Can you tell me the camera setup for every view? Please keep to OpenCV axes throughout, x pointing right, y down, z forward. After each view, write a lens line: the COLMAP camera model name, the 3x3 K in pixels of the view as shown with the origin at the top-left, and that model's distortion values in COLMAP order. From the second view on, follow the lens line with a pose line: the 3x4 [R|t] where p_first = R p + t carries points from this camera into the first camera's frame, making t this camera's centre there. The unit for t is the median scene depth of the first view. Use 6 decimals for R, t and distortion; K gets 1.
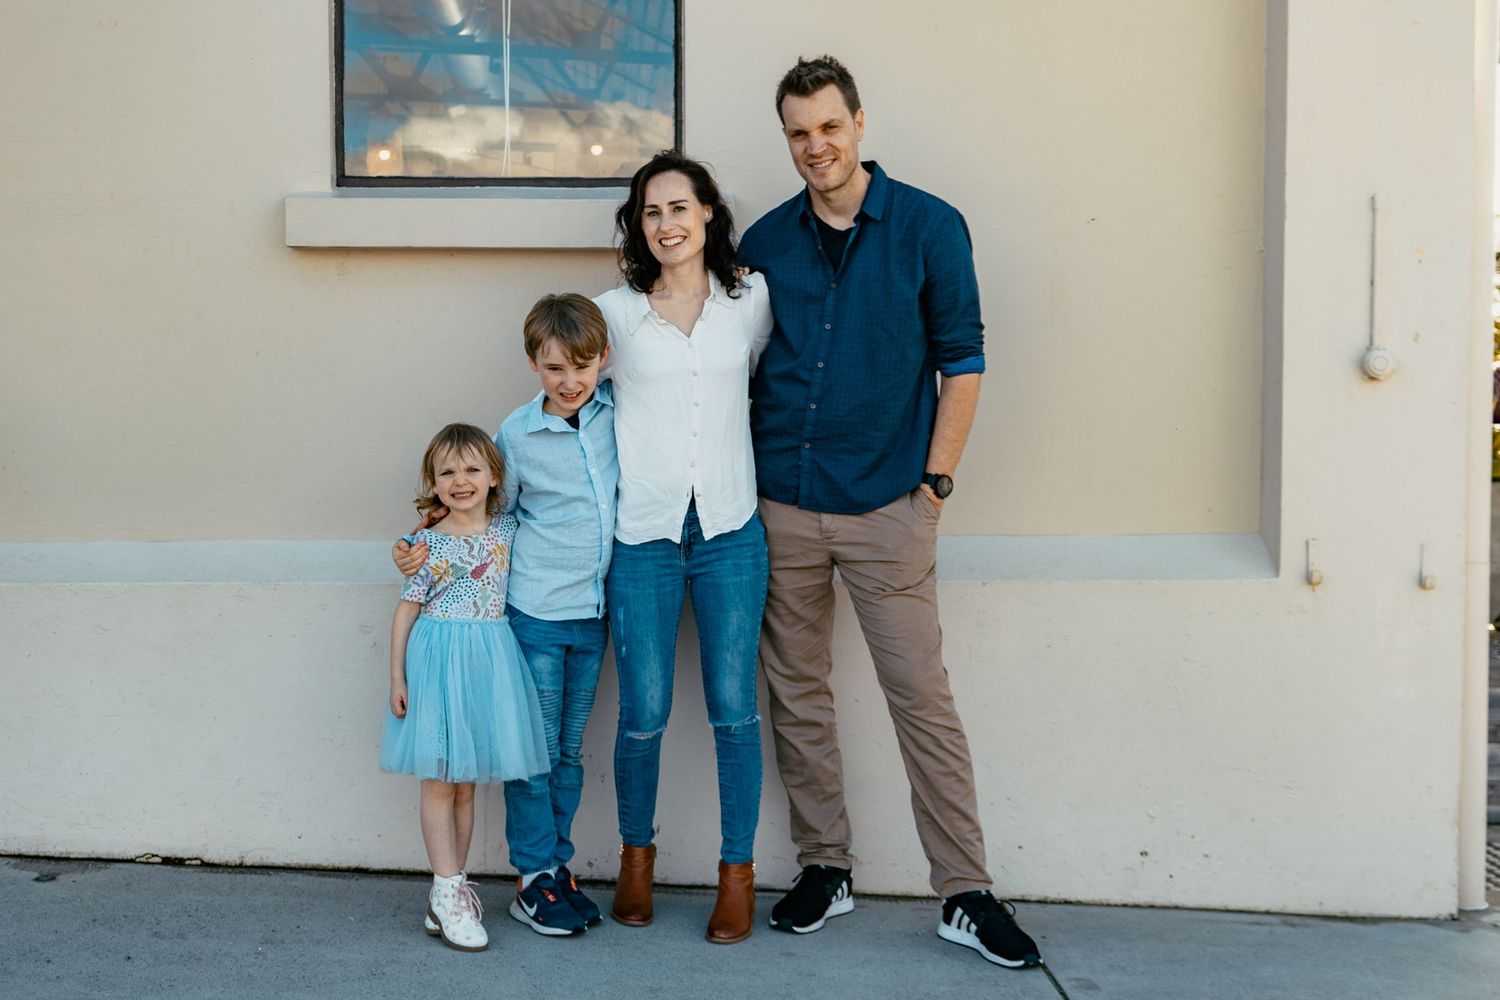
lens RADIAL K [[2060.2, 0, 750.0], [0, 2060.2, 500.0], [0, 0, 1]] dist [0.007075, 0.004767]
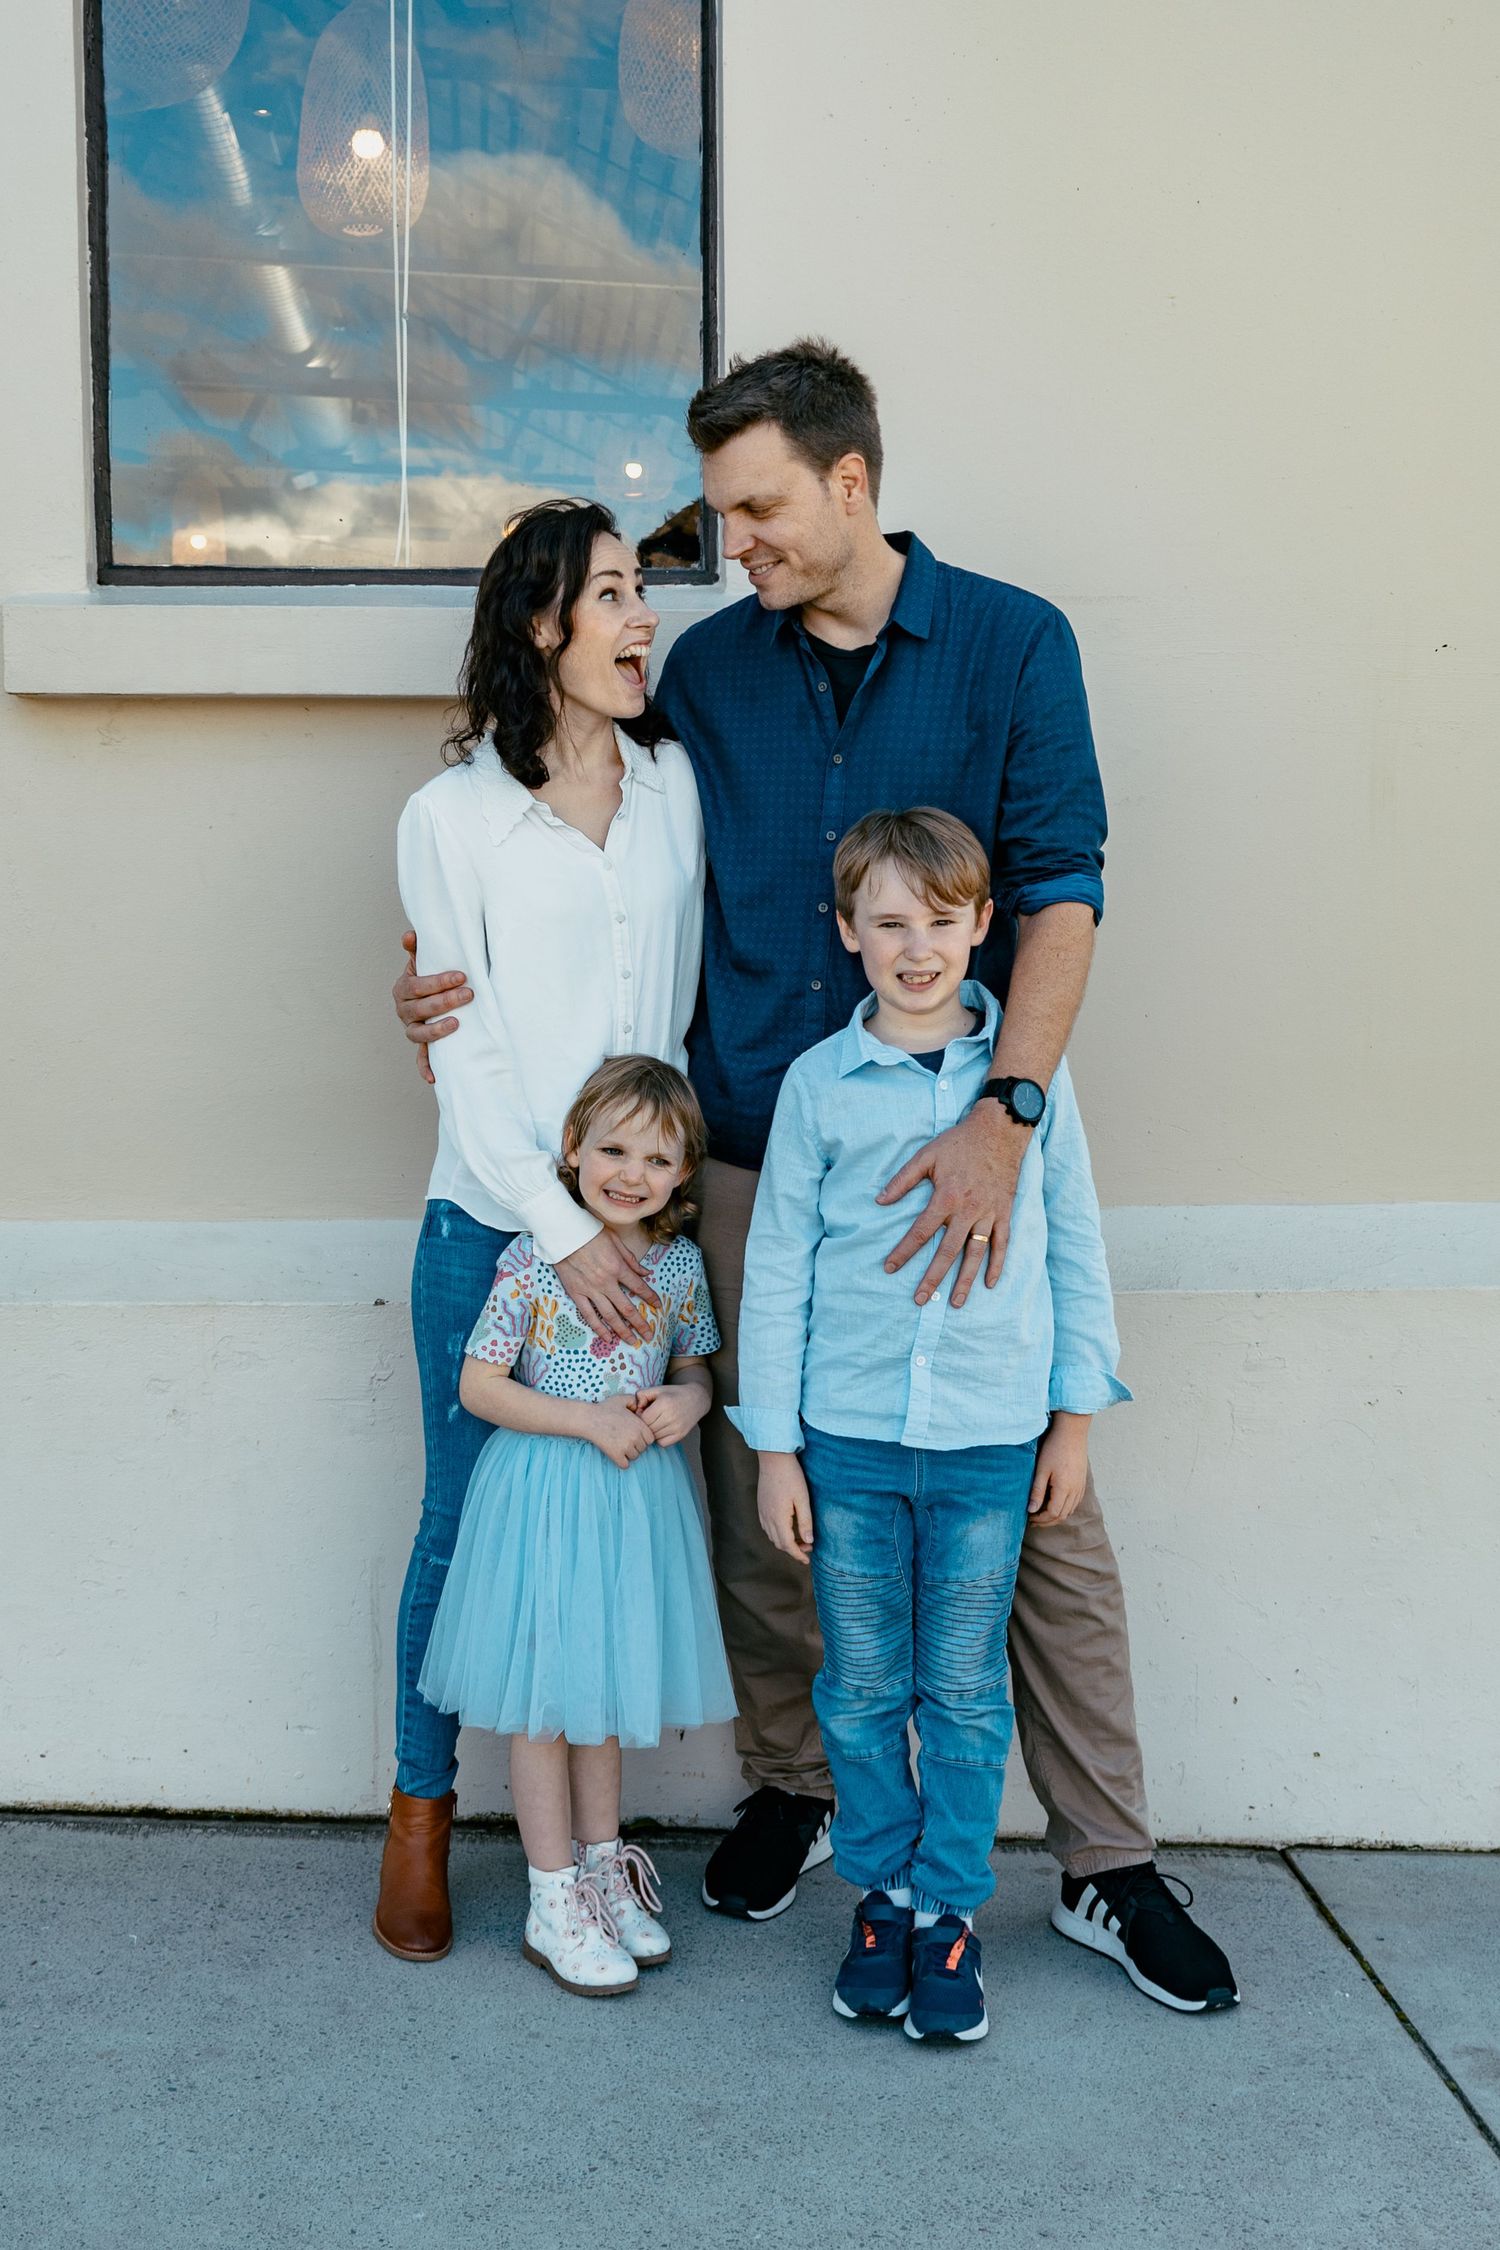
lens RADIAL K [[2684.8, 0, 740.3], [0, 2684.8, 1113.7], [0, 0, 1]] dist [0.000162, -0.012556]
pose [[0.999817, -0.002511, 0.018952, -0.041454], [0.001730, 0.999152, 0.041143, -0.039026], [-0.019039, -0.041102, 0.998974, 0.268329]]
